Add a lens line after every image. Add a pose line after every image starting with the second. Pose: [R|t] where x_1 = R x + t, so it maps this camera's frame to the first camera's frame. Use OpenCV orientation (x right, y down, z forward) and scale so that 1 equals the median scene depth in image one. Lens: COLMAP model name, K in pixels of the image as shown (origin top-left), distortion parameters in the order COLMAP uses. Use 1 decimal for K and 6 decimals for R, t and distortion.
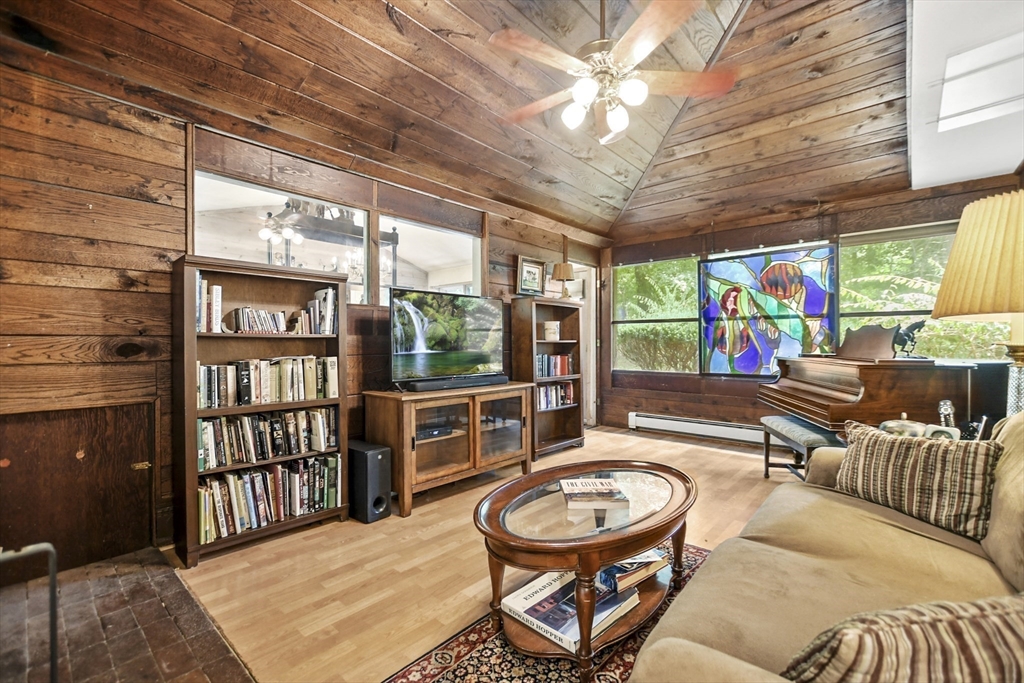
lens RADIAL K [[451.4, 0, 514.8], [0, 451.4, 345.0], [0, 0, 1]] dist [-0.007320, 0.001183]
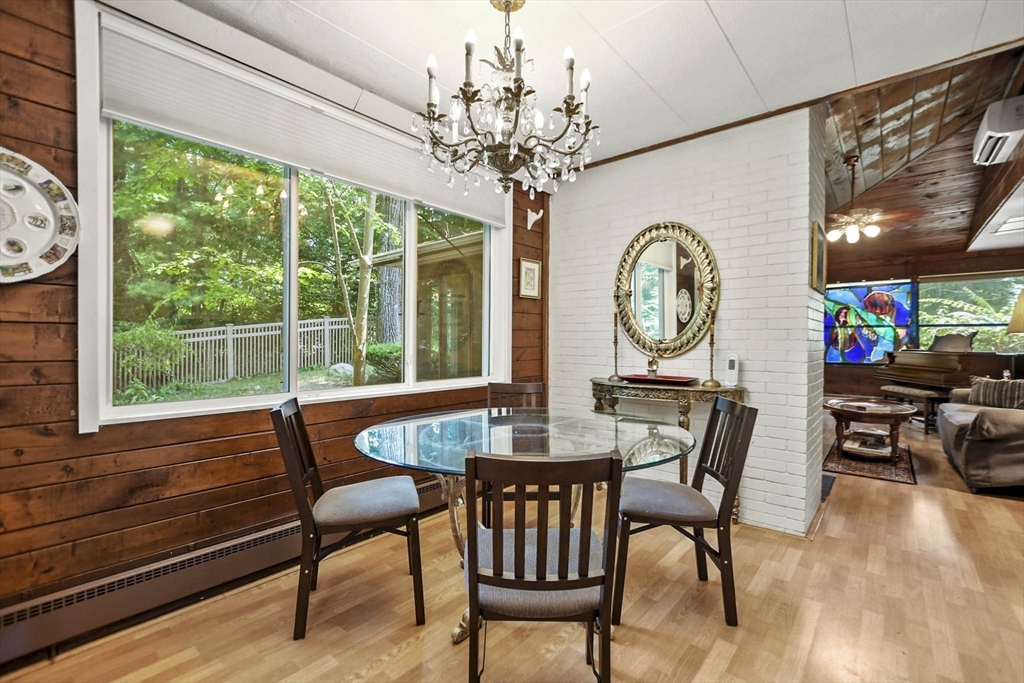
lens RADIAL K [[451.4, 0, 511.8], [0, 451.4, 338.1], [0, 0, 1]] dist [-0.007320, 0.001183]
pose [[0.999847, 0.007065, 0.016007, -0.733446], [-0.006883, 0.999912, -0.011384, 0.006008], [-0.016086, 0.011272, 0.999807, -0.564834]]
